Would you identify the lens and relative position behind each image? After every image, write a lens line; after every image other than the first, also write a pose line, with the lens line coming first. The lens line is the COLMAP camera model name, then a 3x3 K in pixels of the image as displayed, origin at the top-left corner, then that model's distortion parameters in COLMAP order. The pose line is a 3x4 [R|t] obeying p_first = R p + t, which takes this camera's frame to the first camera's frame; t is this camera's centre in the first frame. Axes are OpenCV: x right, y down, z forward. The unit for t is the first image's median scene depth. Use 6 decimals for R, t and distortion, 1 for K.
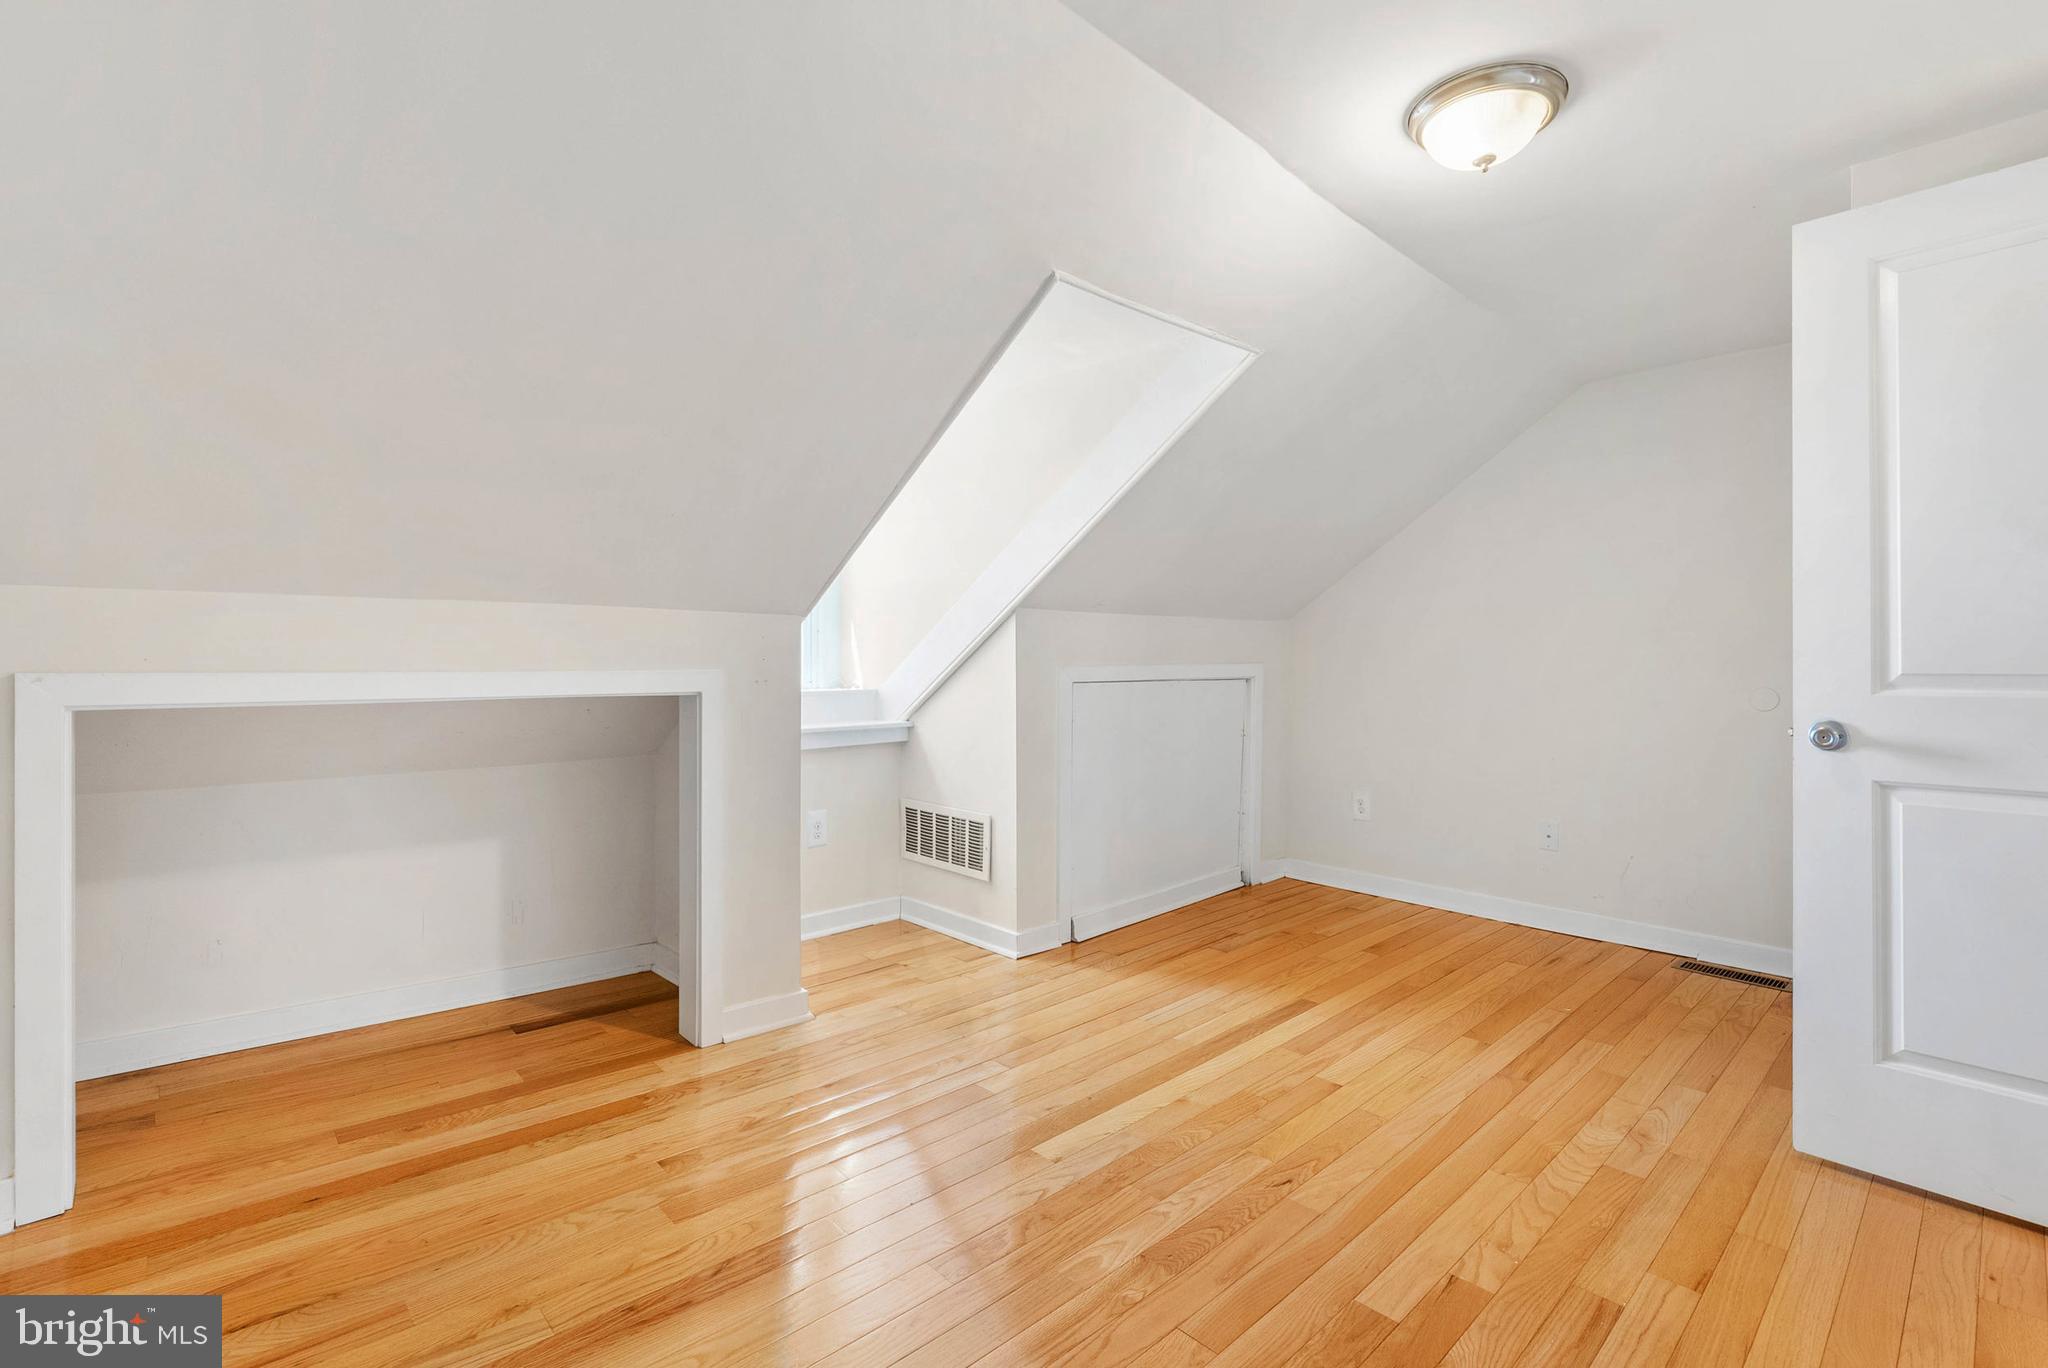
lens RADIAL K [[927.5, 0, 1035.3], [0, 927.5, 674.6], [0, 0, 1]] dist [-0.009125, 0.000592]
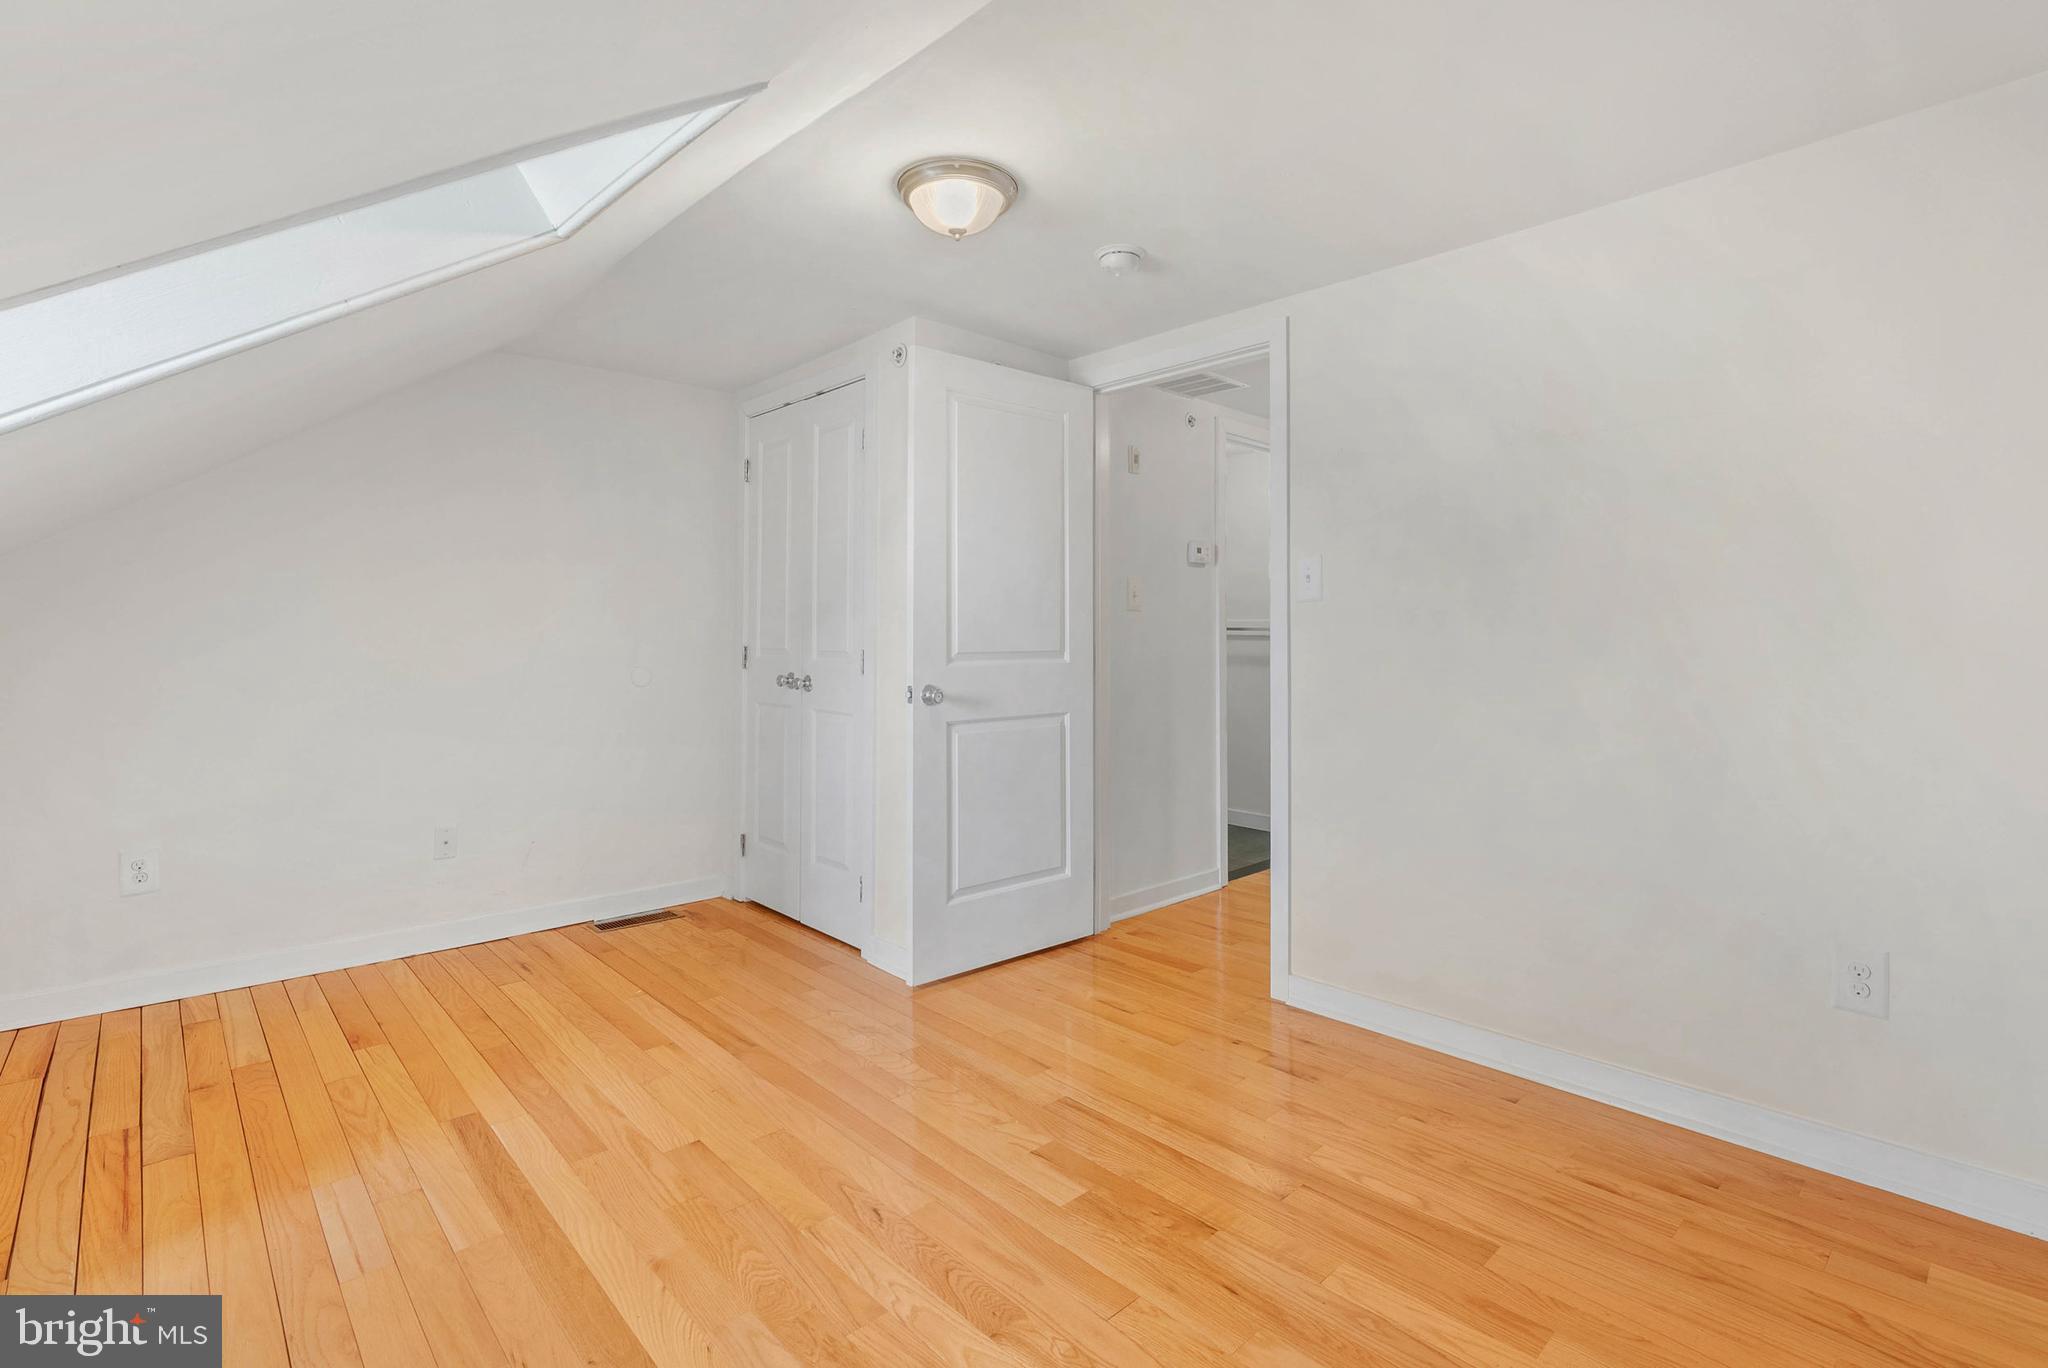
lens RADIAL K [[959.2, 0, 1024.4], [0, 959.2, 661.9], [0, 0, 1]] dist [-0.008542, -0.000089]
pose [[0.008948, -0.027604, 0.999579, -0.561177], [0.016874, 0.999481, 0.027450, -0.022542], [-0.999818, 0.016621, 0.009409, 0.696128]]
